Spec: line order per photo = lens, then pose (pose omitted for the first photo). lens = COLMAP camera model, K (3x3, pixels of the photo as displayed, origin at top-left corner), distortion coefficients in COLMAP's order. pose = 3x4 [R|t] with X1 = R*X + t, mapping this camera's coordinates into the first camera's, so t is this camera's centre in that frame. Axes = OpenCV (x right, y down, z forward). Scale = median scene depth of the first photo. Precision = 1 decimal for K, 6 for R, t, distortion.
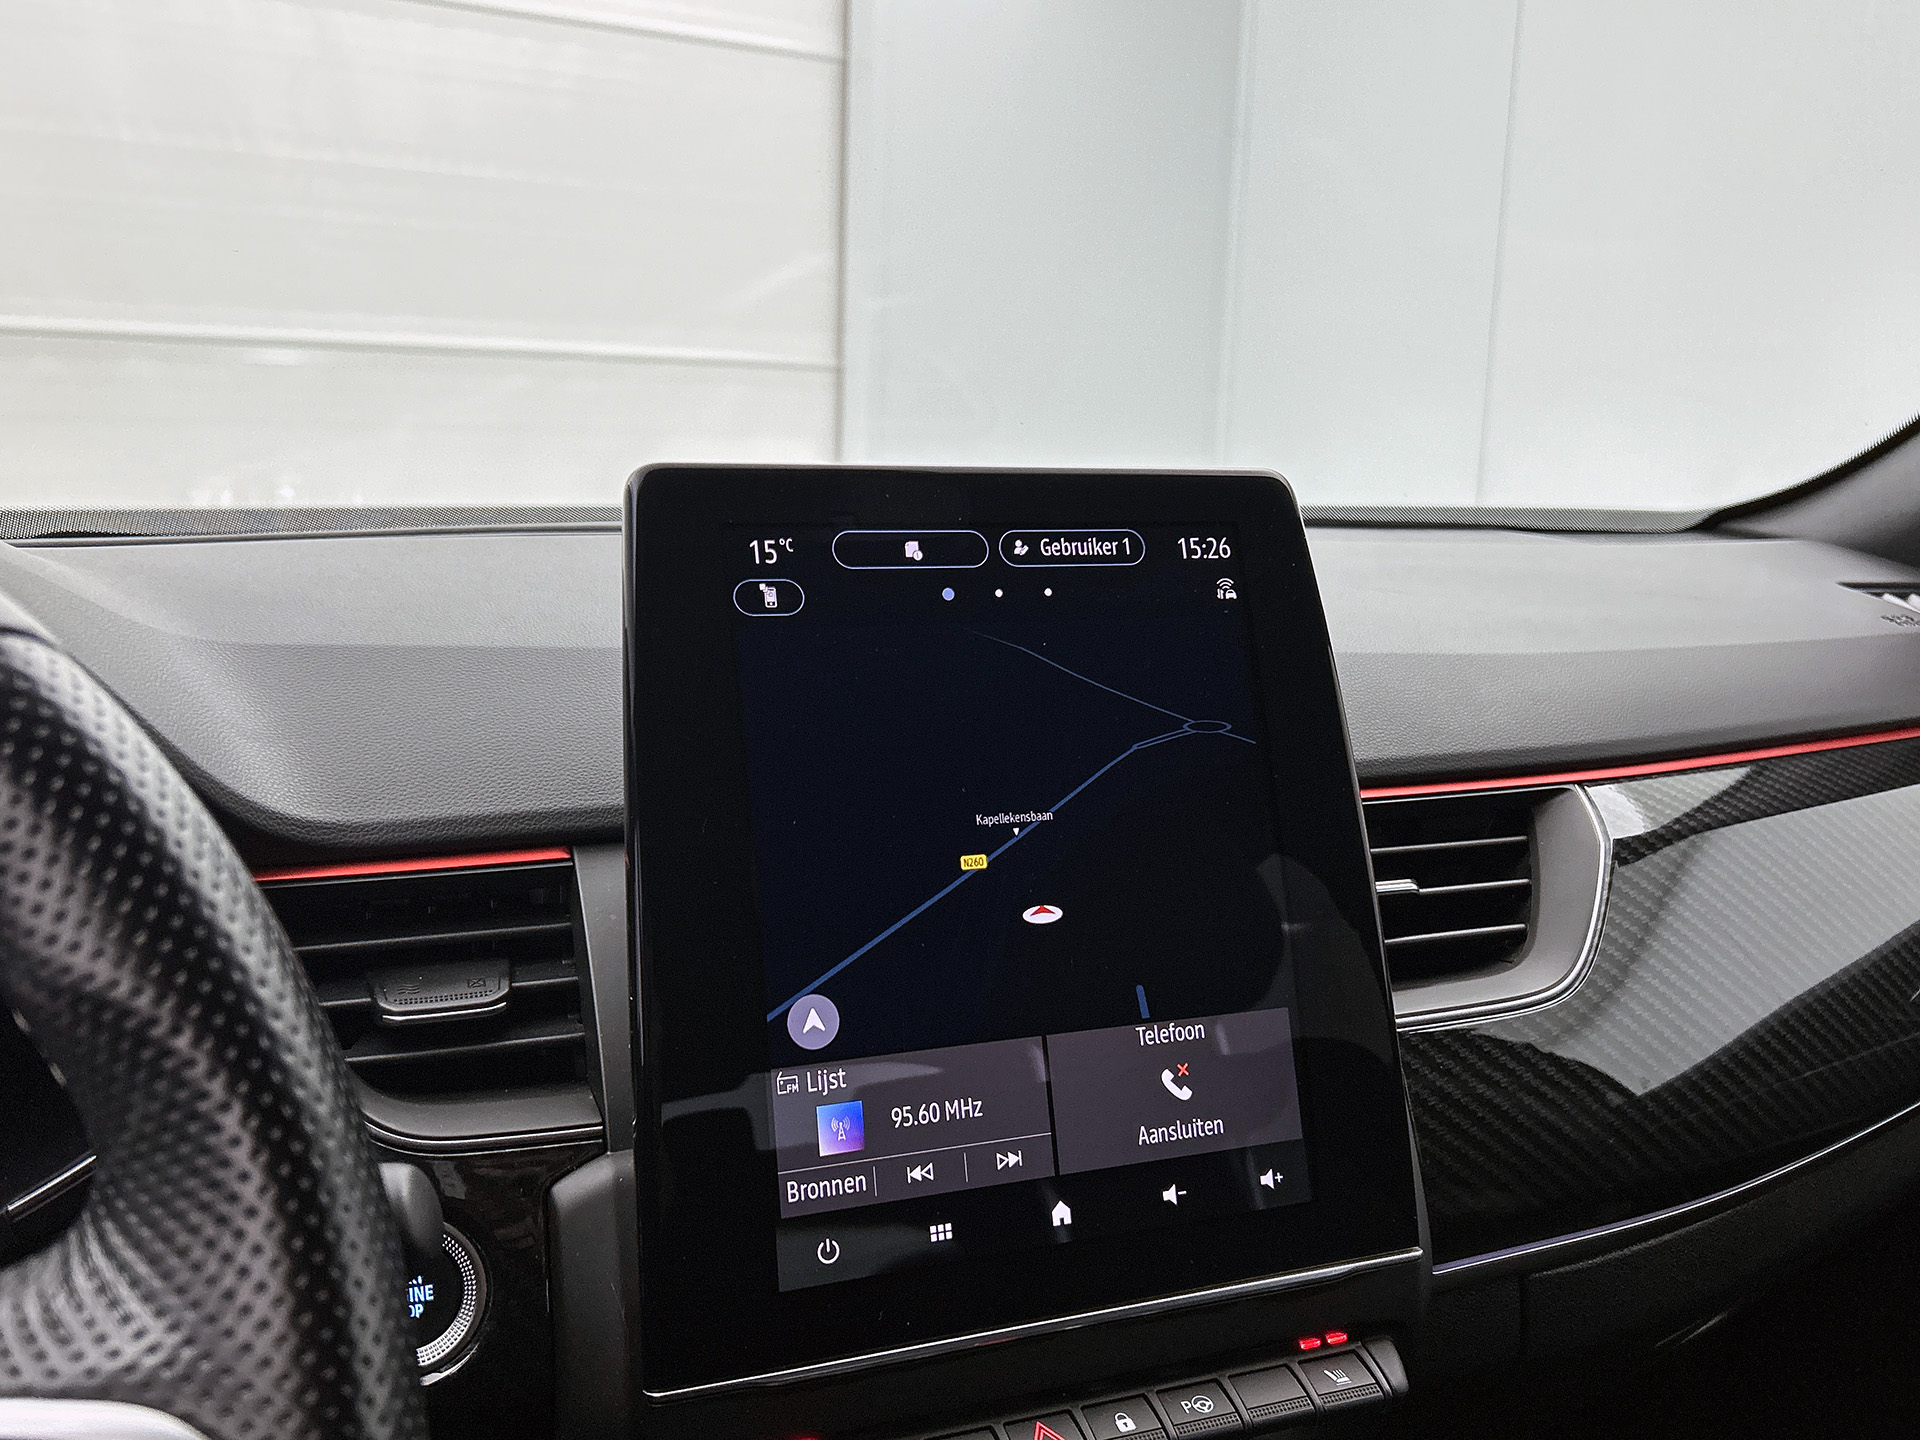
lens RADIAL K [[1730.6, 0, 963.8], [0, 1730.6, 717.2], [0, 0, 1]] dist [0.026280, -0.017695]
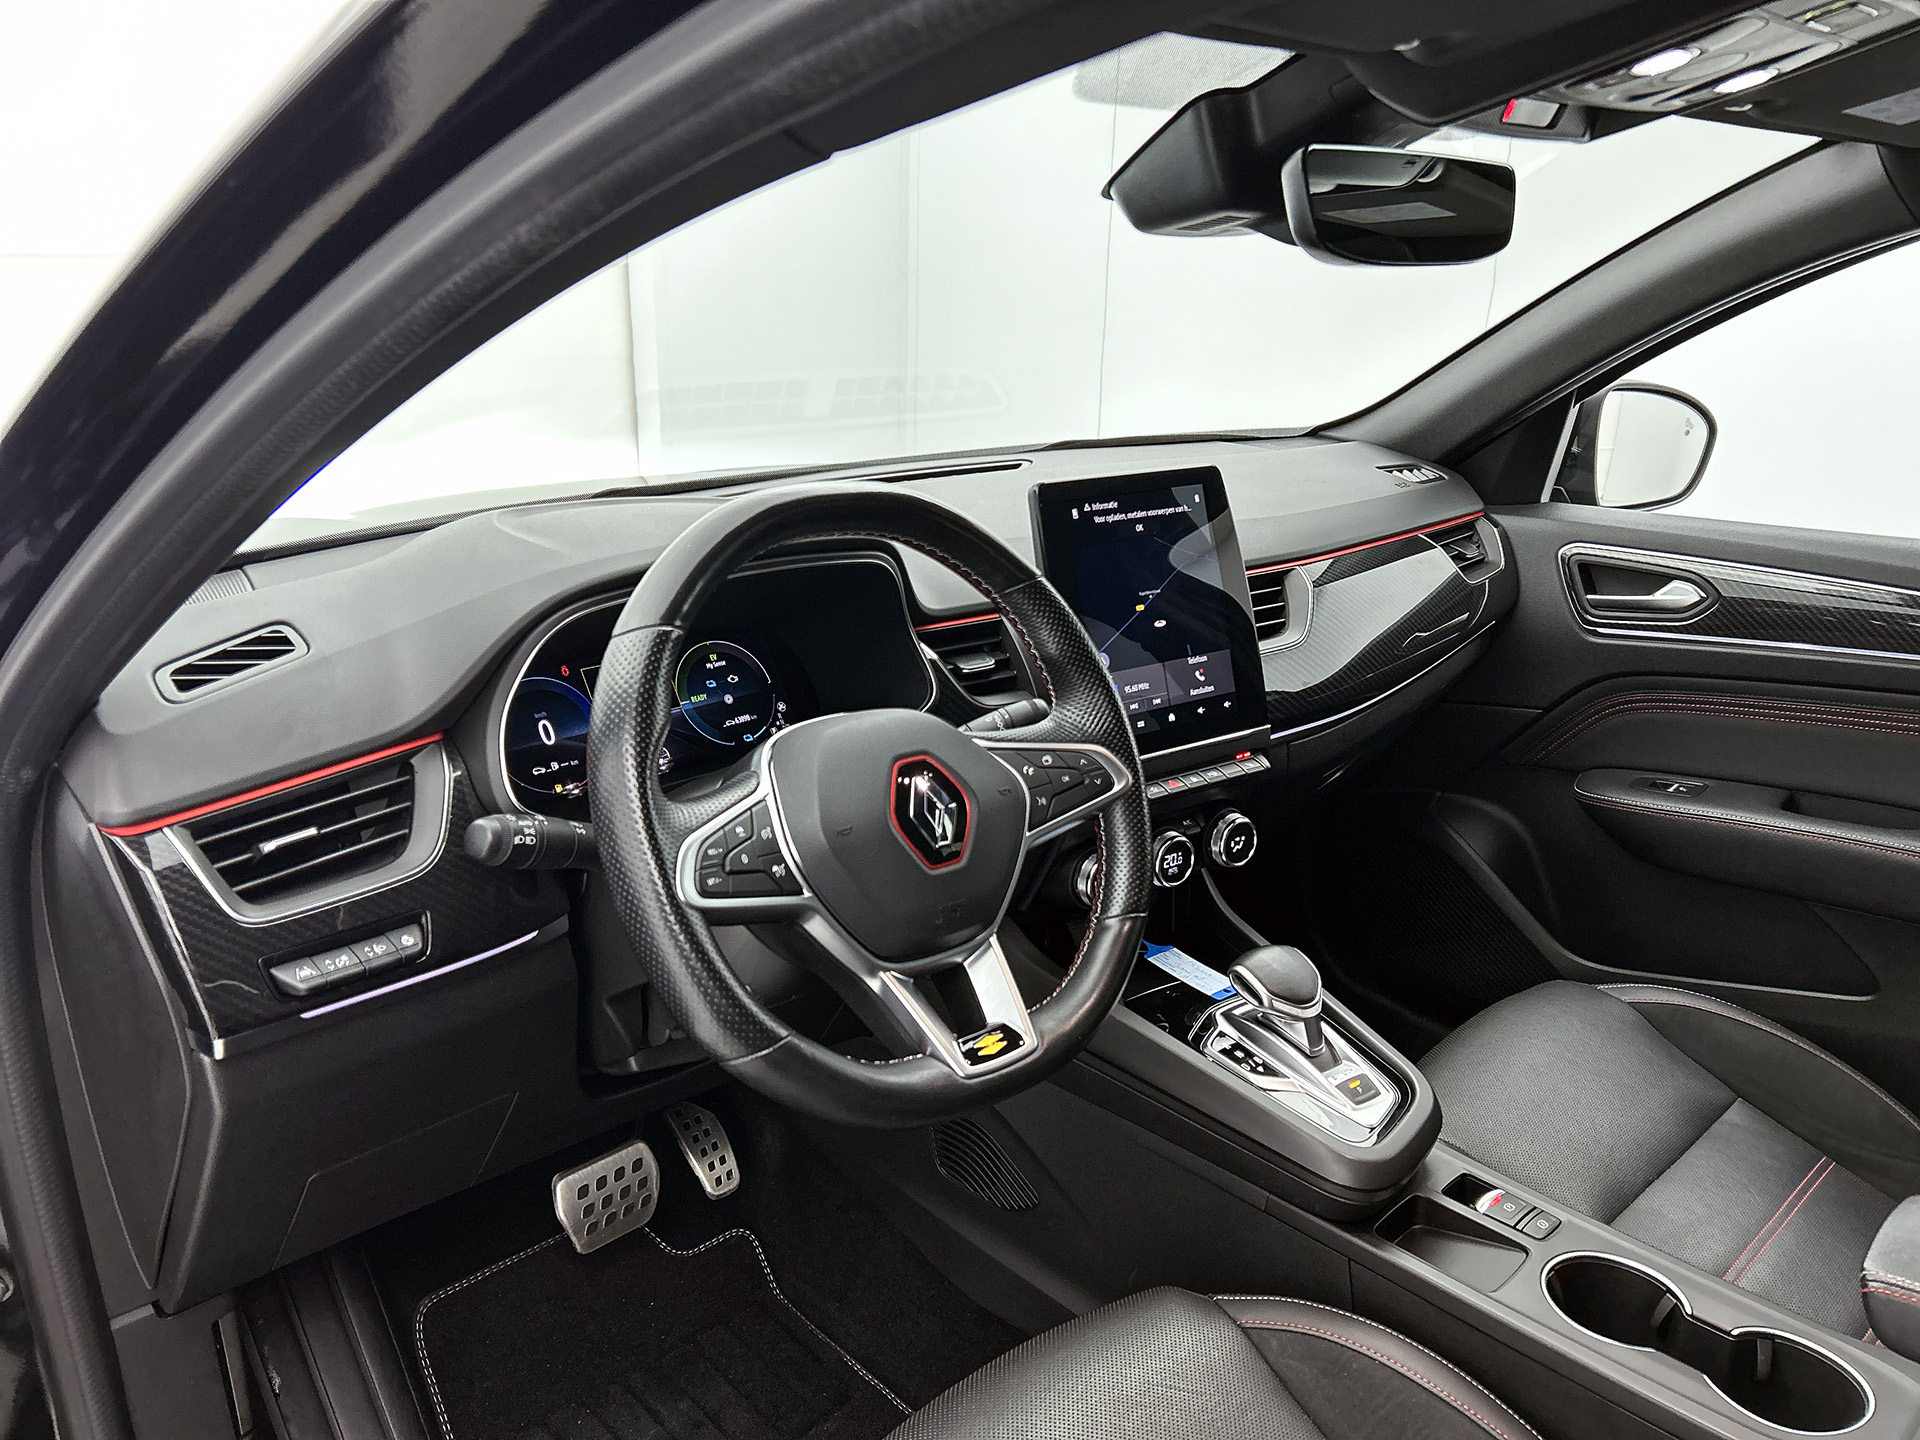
lens RADIAL K [[1434.4, 0, 968.5], [0, 1434.4, 717.1], [0, 0, 1]] dist [0.033060, -0.005540]
pose [[0.971384, -0.083761, 0.222256, -0.861315], [0.051038, 0.987505, 0.149092, -0.117311], [-0.231967, -0.133482, 0.963522, -1.386554]]
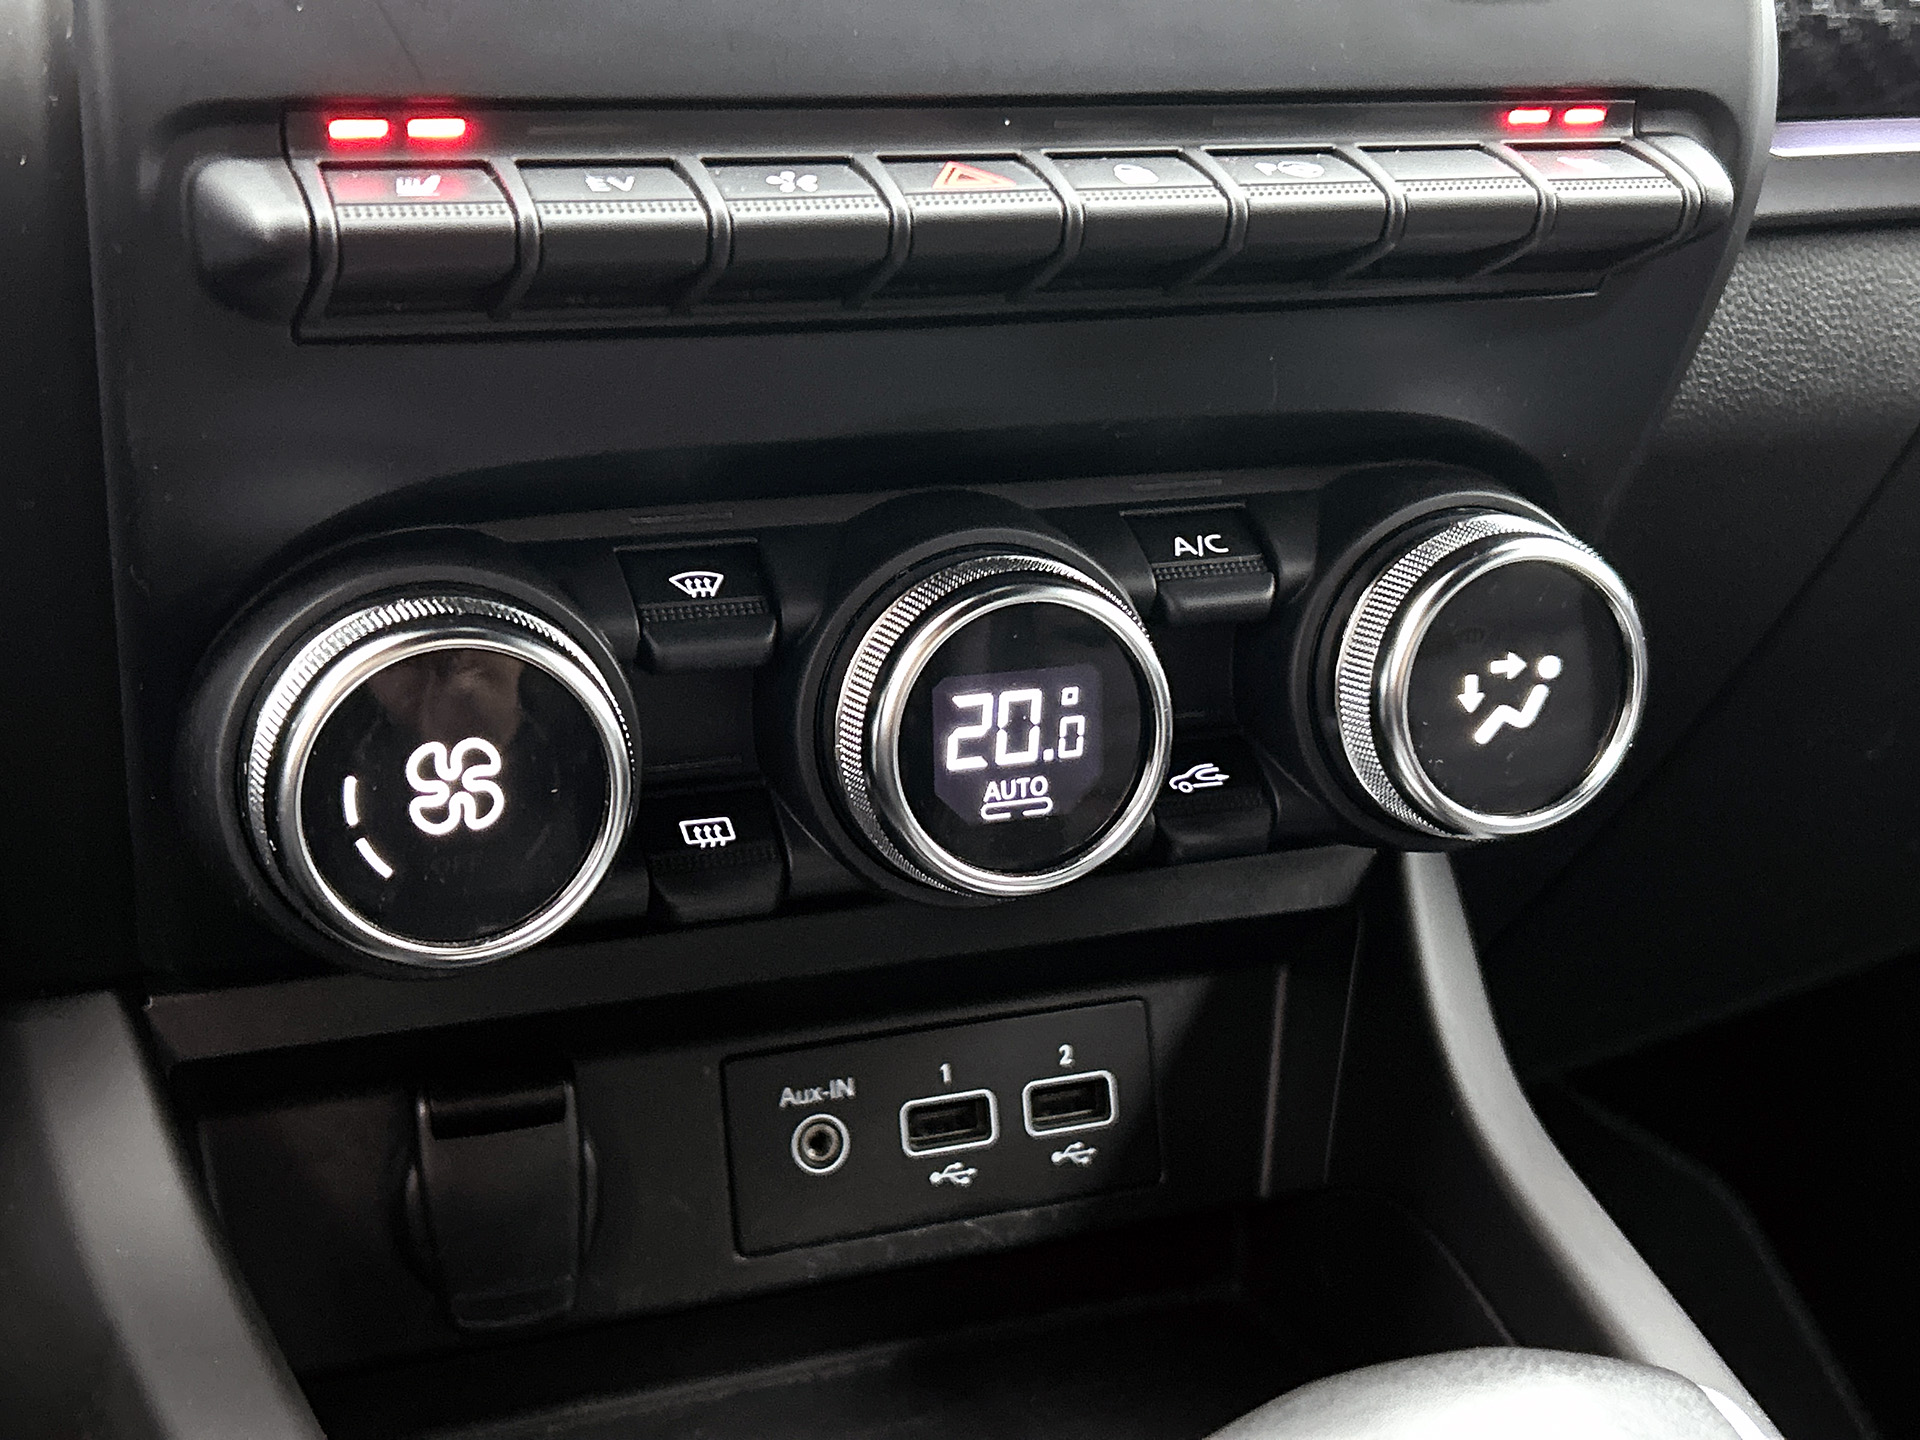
lens RADIAL K [[2456.4, 0, 955.5], [0, 2456.4, 716.5], [0, 0, 1]] dist [0.074558, 0.000000]
pose [[0.999853, -0.008362, -0.014974, 0.050435], [0.010010, 0.993479, 0.113572, 0.462605], [0.013927, -0.113705, 0.993417, 0.302016]]
